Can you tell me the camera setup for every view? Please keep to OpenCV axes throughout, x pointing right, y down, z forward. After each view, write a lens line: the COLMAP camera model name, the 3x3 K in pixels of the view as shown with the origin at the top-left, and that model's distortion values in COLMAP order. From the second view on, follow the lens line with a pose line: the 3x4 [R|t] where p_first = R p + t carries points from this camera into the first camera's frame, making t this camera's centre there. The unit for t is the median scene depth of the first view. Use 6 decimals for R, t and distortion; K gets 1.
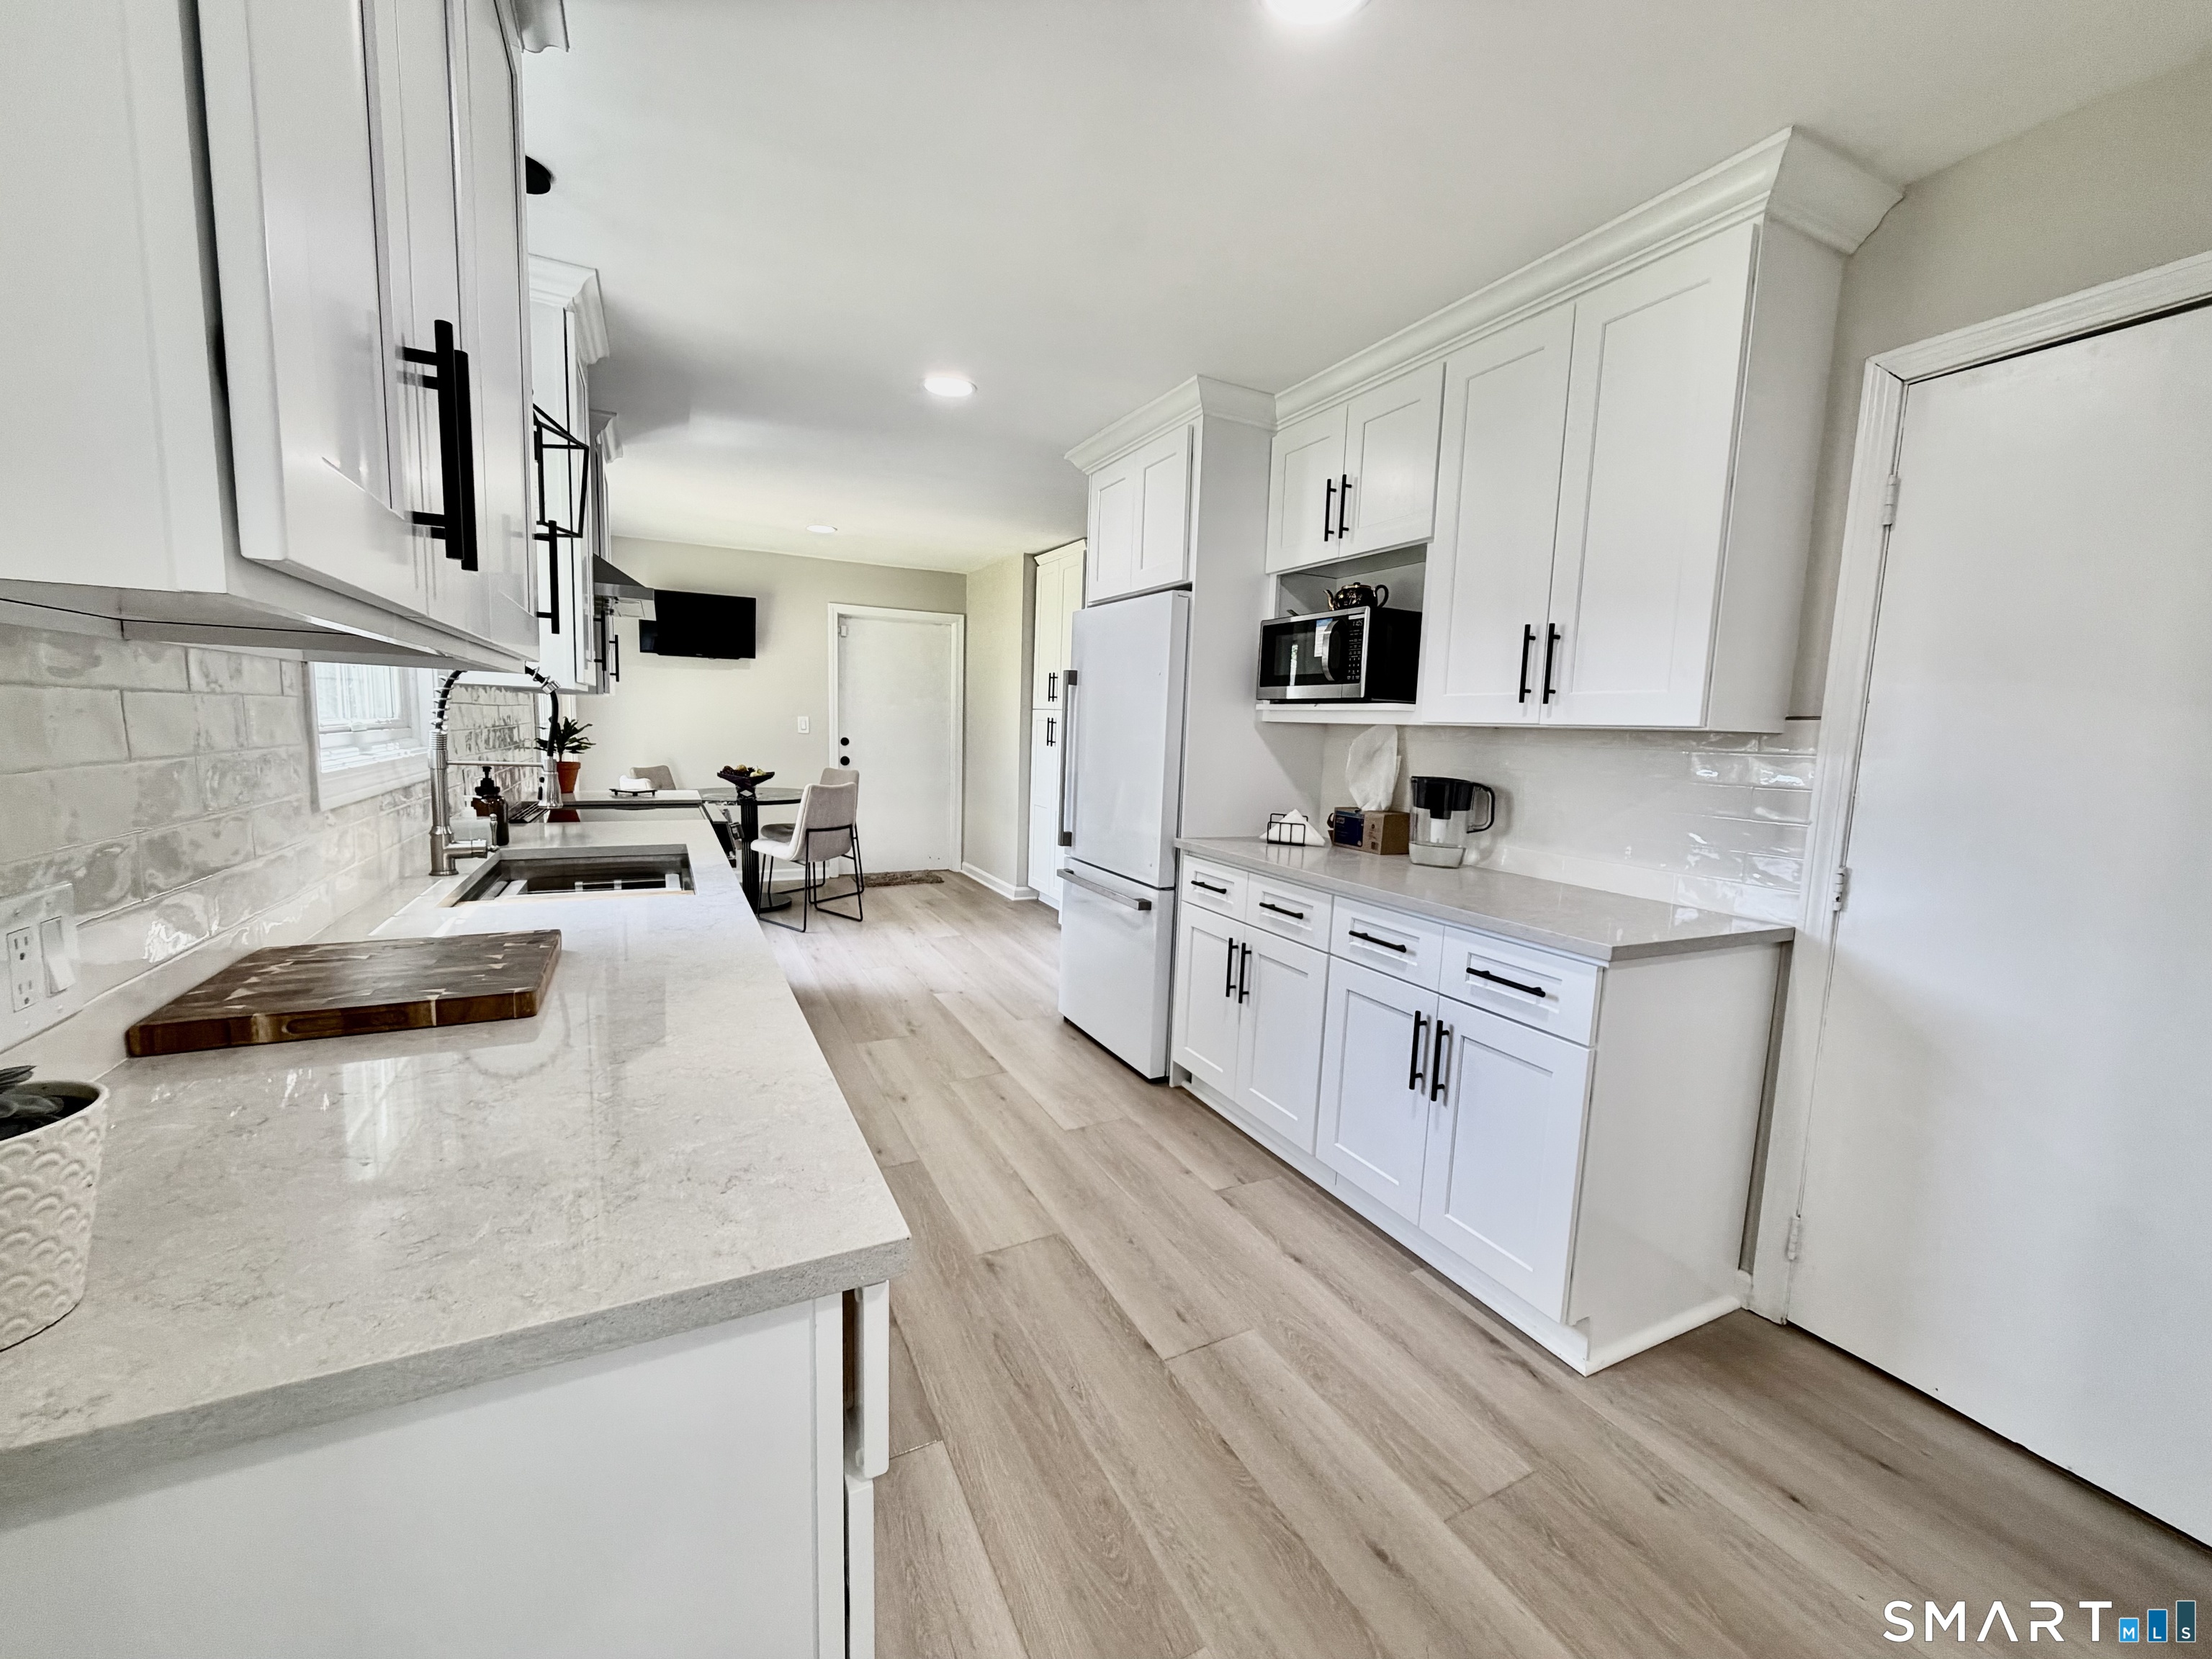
lens RADIAL K [[878.1, 0, 1114.0], [0, 878.1, 826.8], [0, 0, 1]] dist [0.001374, 0.000066]
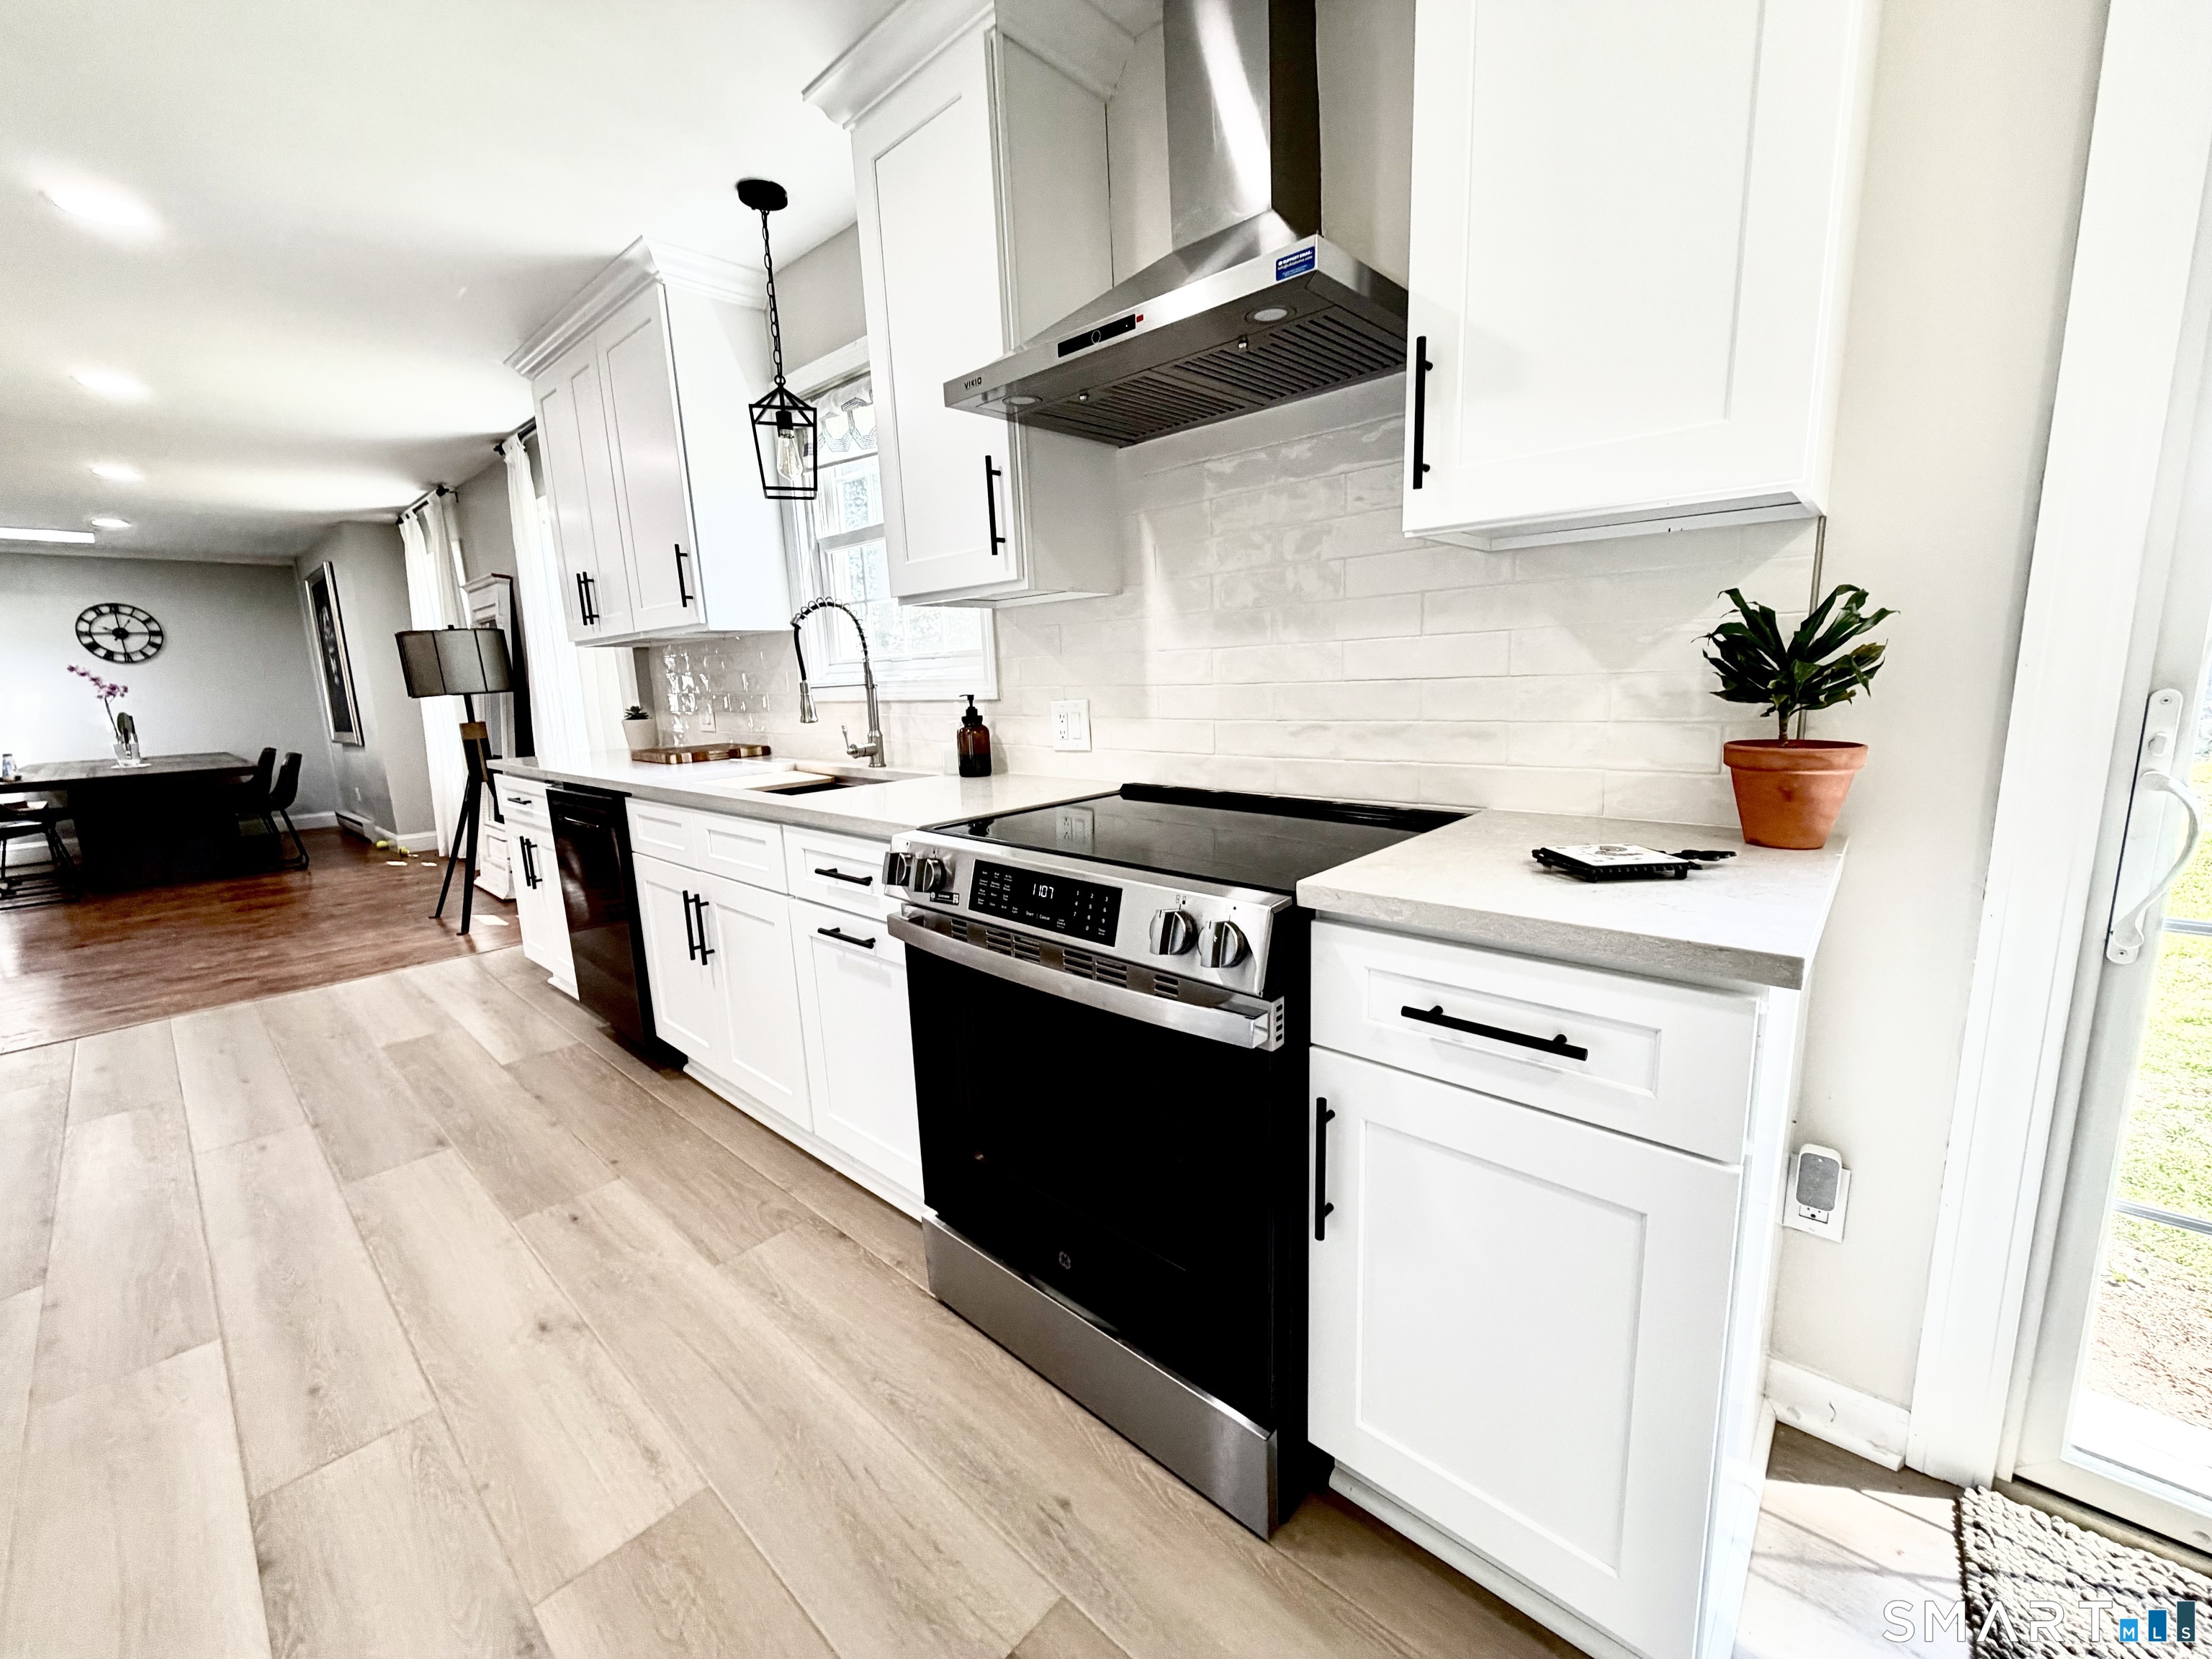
lens RADIAL K [[878.1, 0, 1114.0], [0, 878.1, 826.8], [0, 0, 1]] dist [0.001374, 0.000066]
pose [[-0.934292, 0.062699, -0.350953, -0.431364], [-0.037141, 0.961939, 0.270728, -0.166020], [0.354570, 0.265974, -0.896403, 1.657509]]
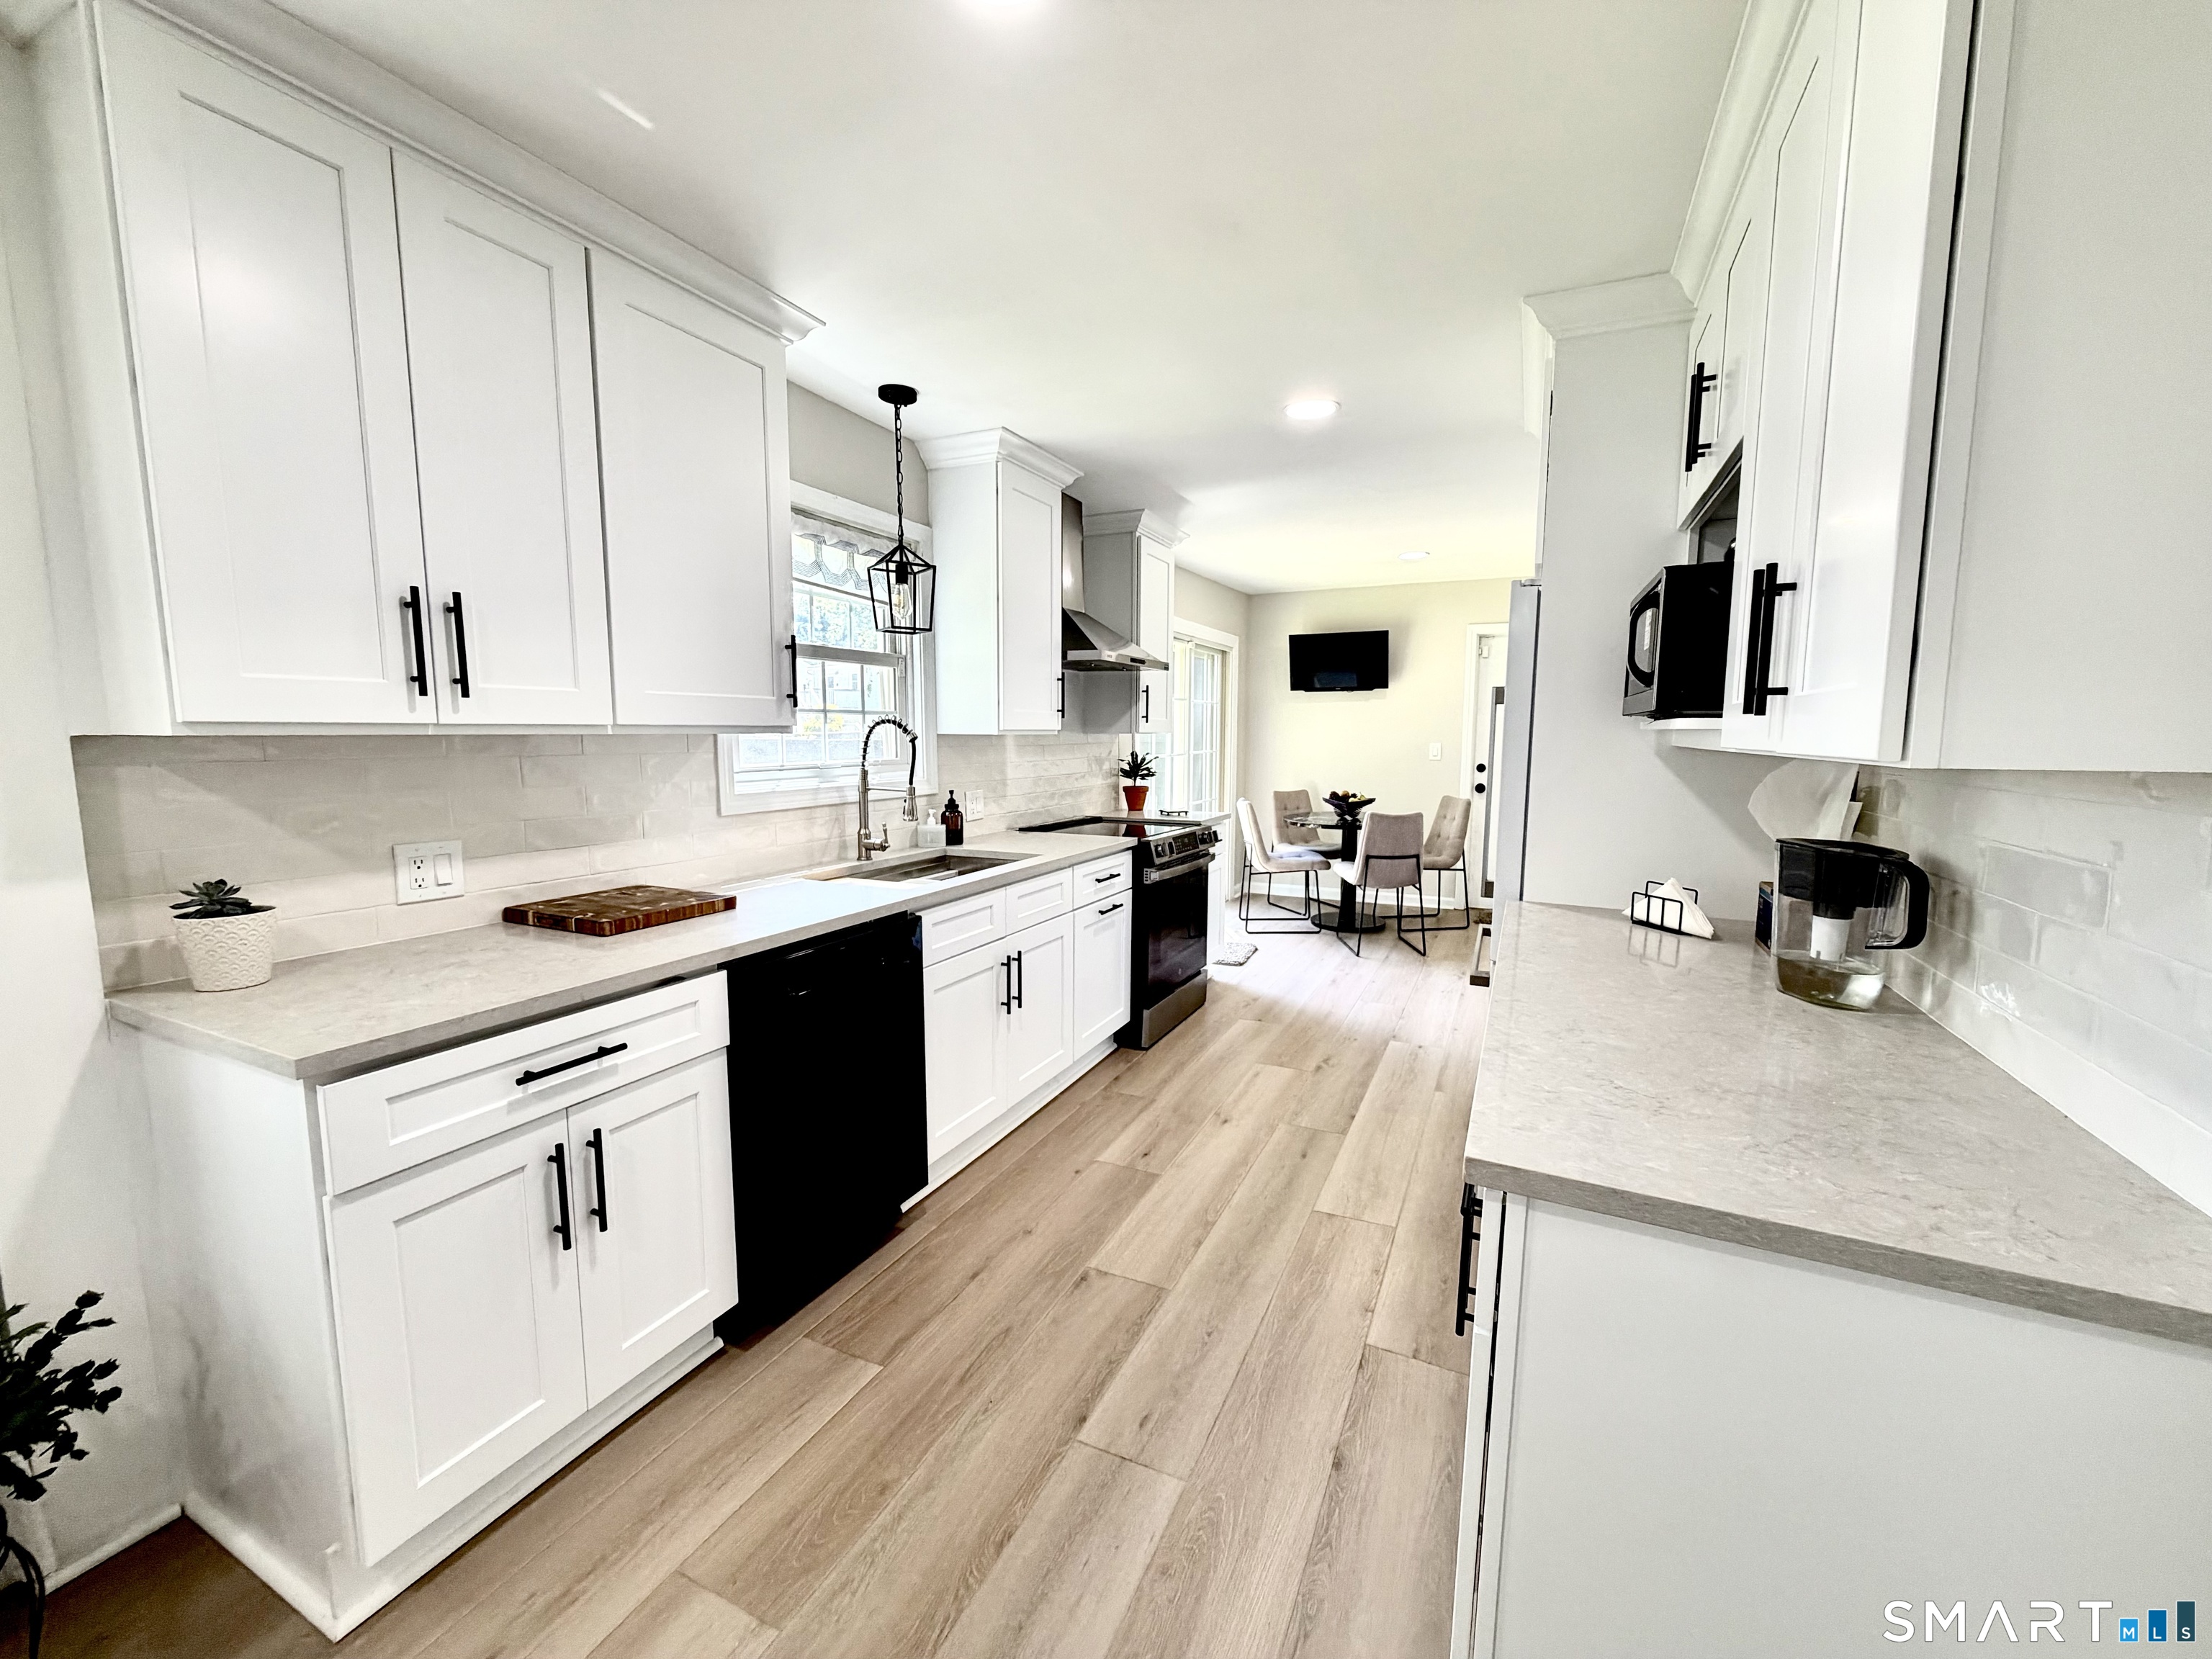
lens RADIAL K [[878.1, 0, 1114.0], [0, 878.1, 826.8], [0, 0, 1]] dist [0.001374, 0.000066]
pose [[0.606925, 0.053712, -0.792942, 0.511488], [-0.073940, 0.997203, 0.010954, -0.036873], [0.791312, 0.051982, 0.609198, 0.278192]]
